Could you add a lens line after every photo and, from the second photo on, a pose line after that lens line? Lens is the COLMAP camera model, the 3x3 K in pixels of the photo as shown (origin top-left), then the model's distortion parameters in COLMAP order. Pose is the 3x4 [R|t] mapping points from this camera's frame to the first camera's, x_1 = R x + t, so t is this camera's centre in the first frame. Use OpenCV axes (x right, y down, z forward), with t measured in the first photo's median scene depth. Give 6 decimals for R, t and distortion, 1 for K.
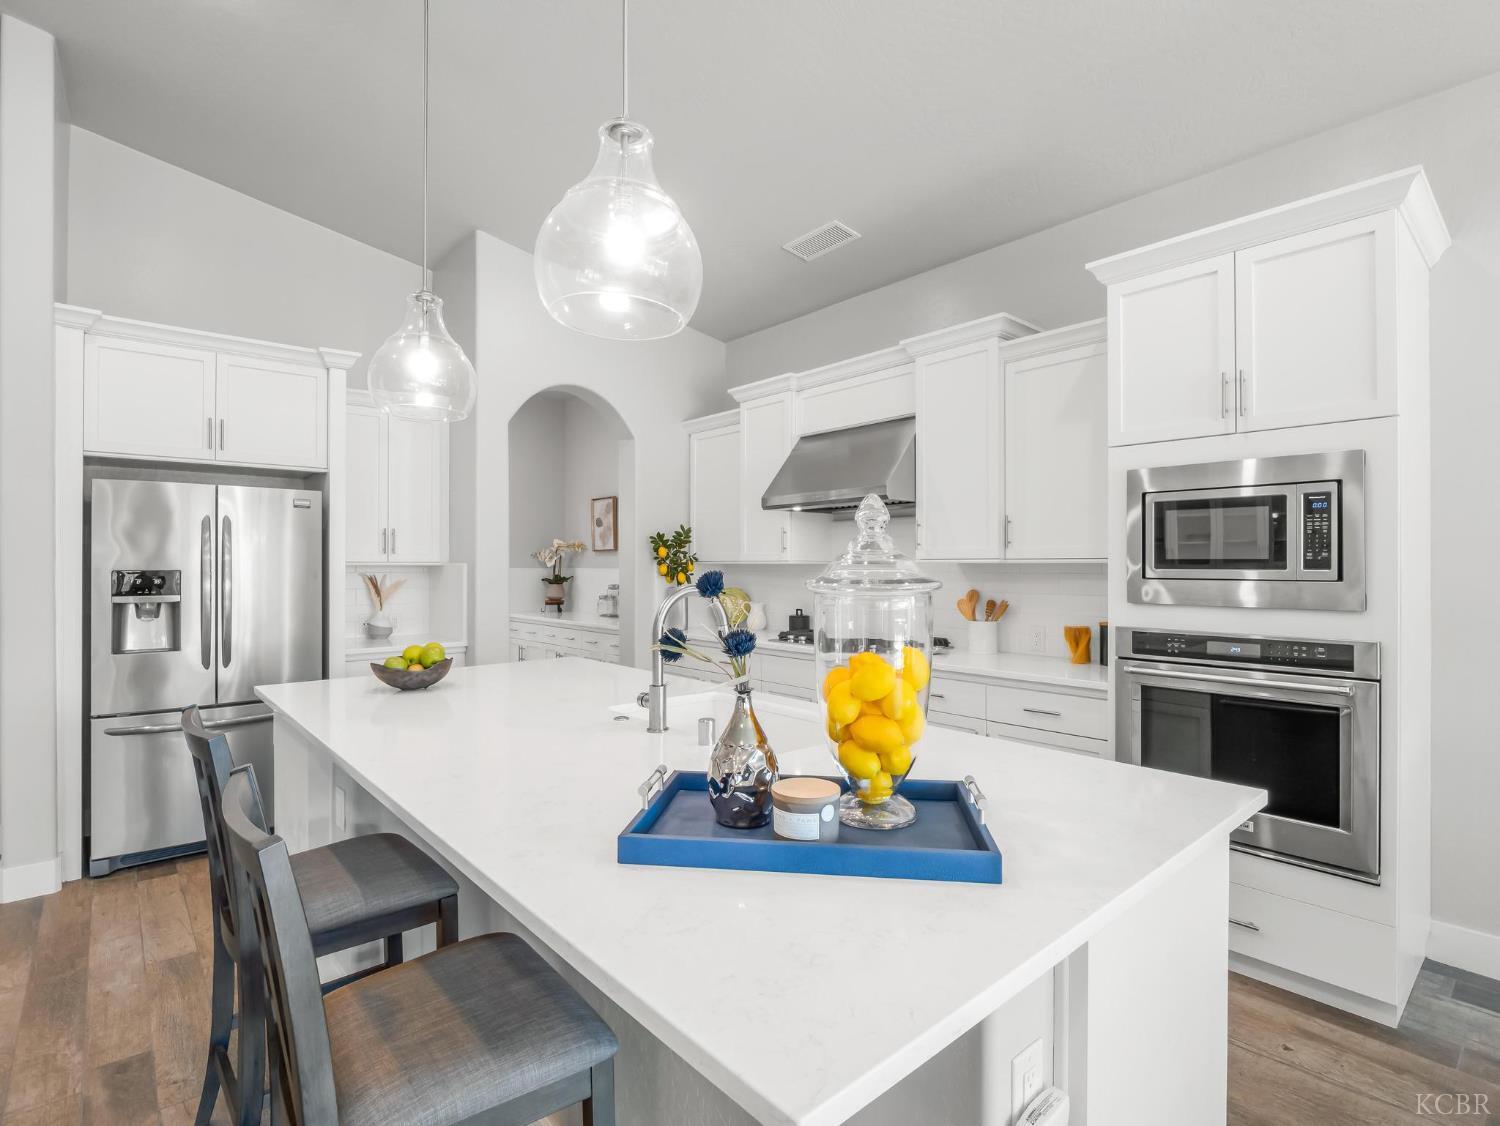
lens RADIAL K [[734.4, 0, 750.0], [0, 734.4, 563.0], [0, 0, 1]] dist [0.000355, -0.000816]
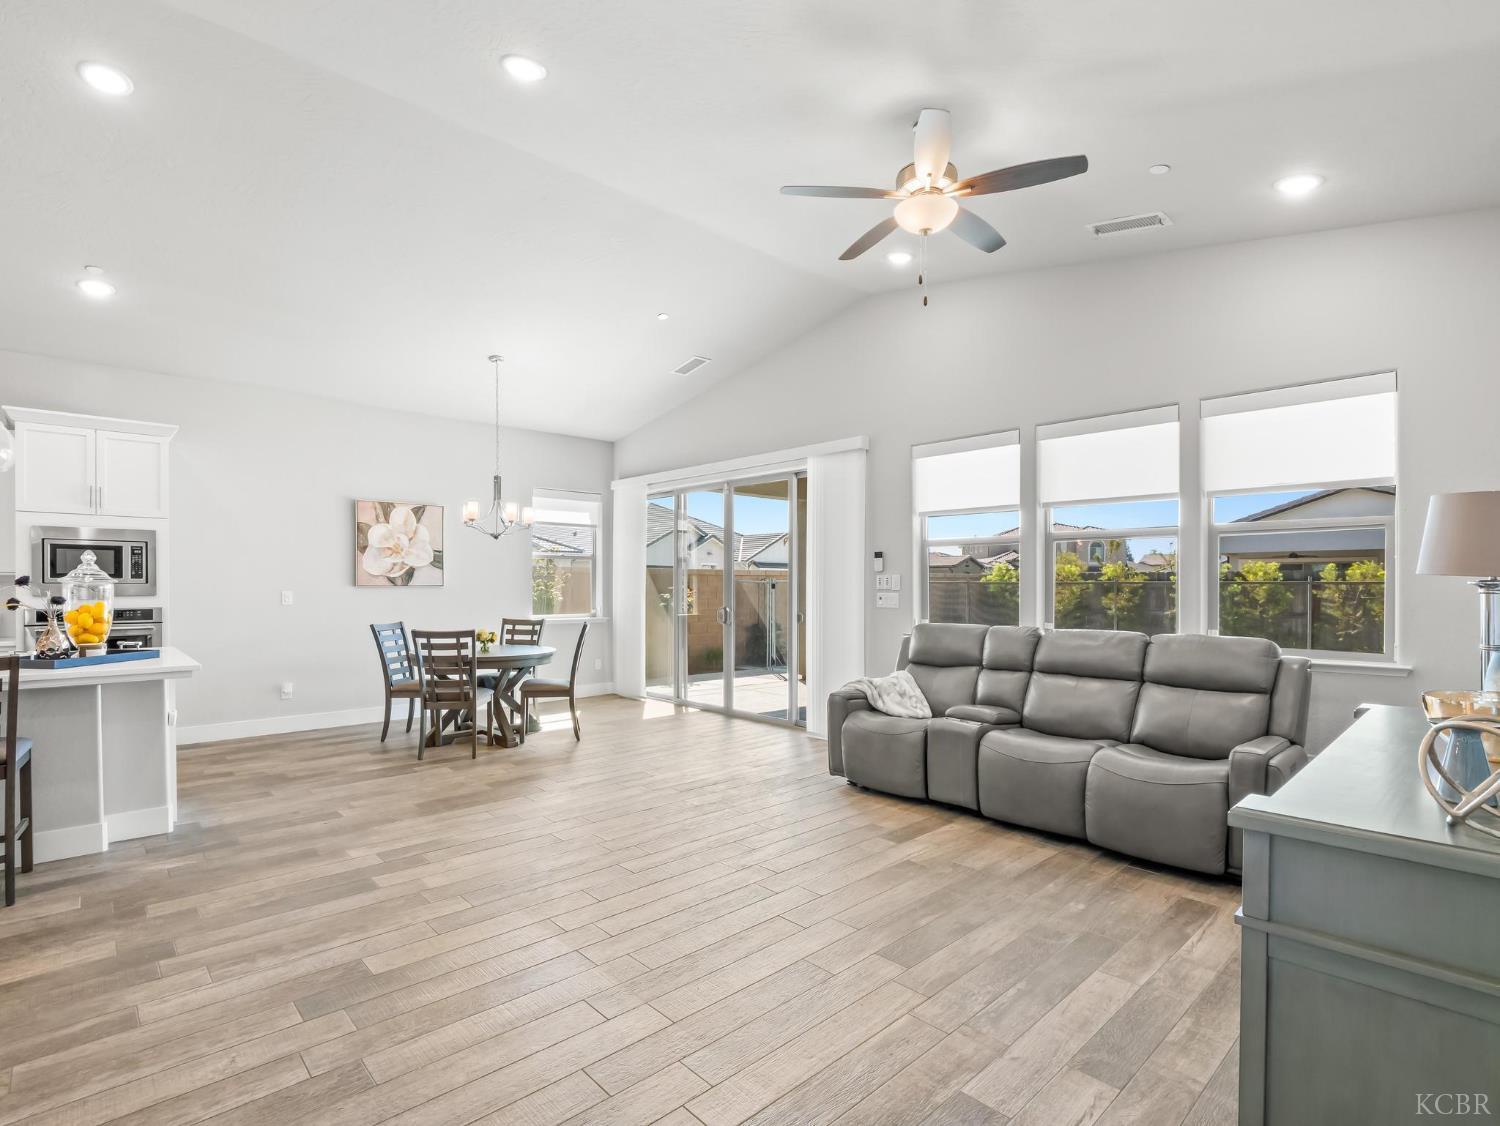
lens RADIAL K [[730.8, 0, 728.0], [0, 730.8, 594.2], [0, 0, 1]] dist [-0.002243, -0.000282]
pose [[-0.009386, -0.013801, 0.999861, -1.317365], [-0.004770, 0.999894, 0.013756, 0.014602], [-0.999945, -0.004641, -0.009450, -0.730813]]
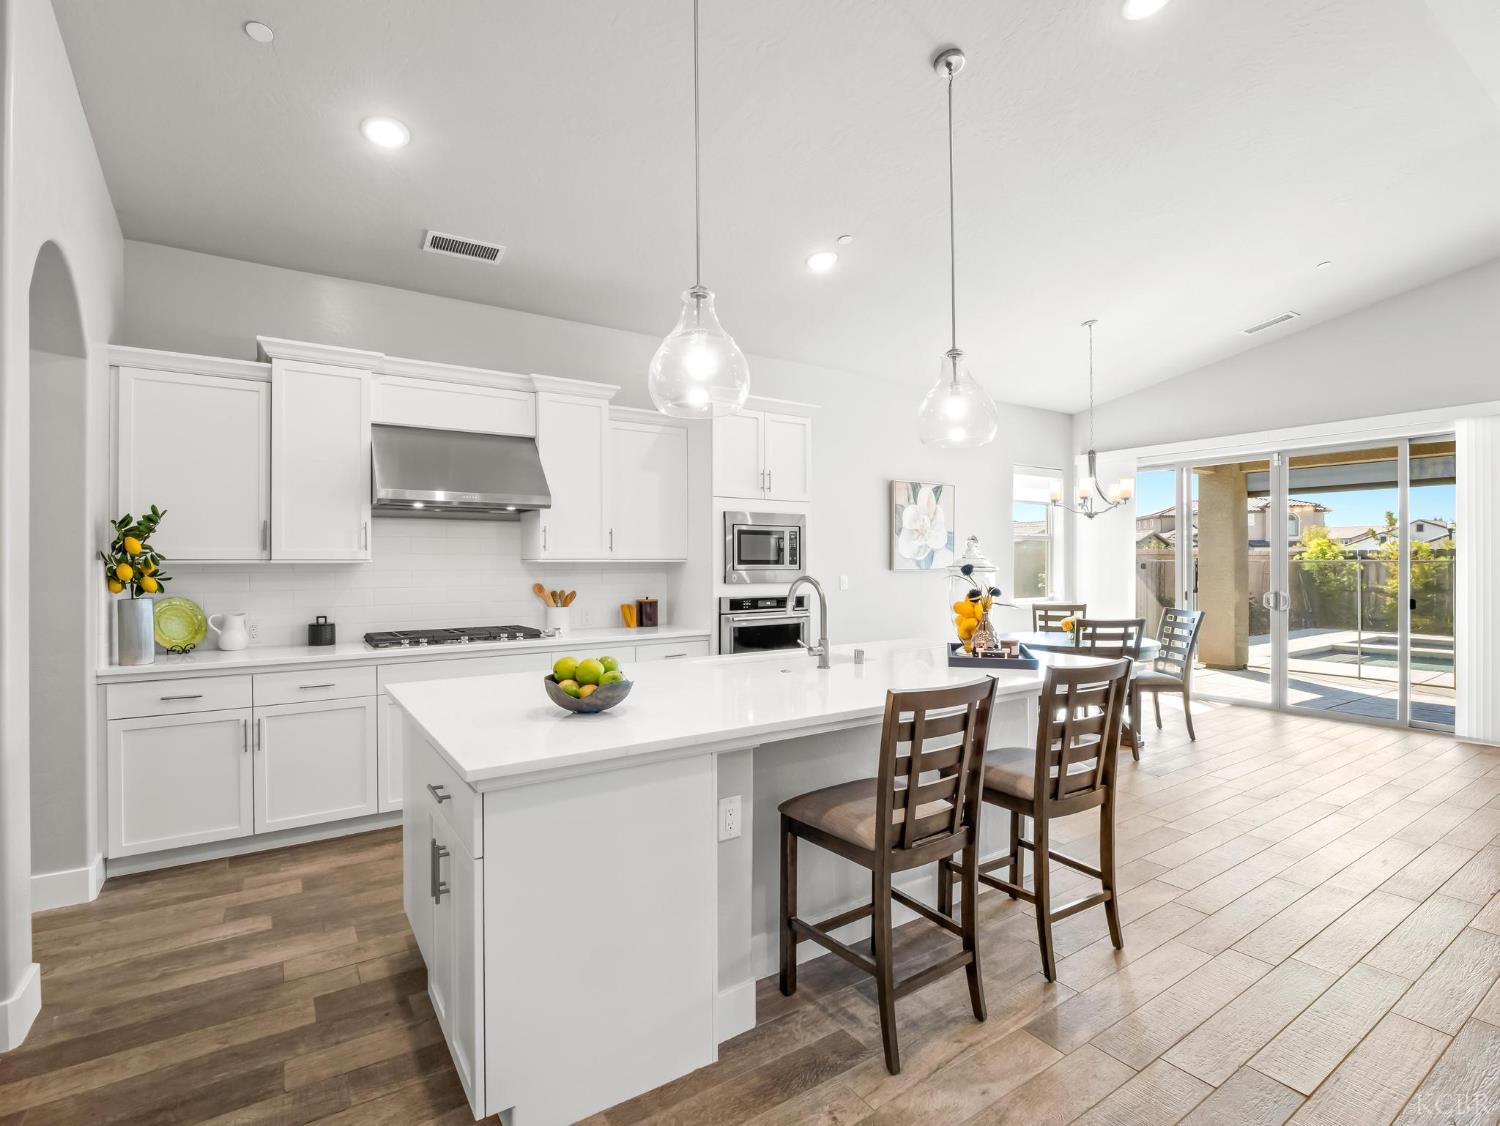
lens RADIAL K [[730.0, 0, 750.0], [0, 730.0, 563.0], [0, 0, 1]] dist [-0.006190, -0.000886]
pose [[0.132076, 0.000230, 0.991240, -1.236196], [0.002291, 0.999997, -0.000537, 0.003803], [-0.991237, 0.002341, 0.132075, 0.680576]]
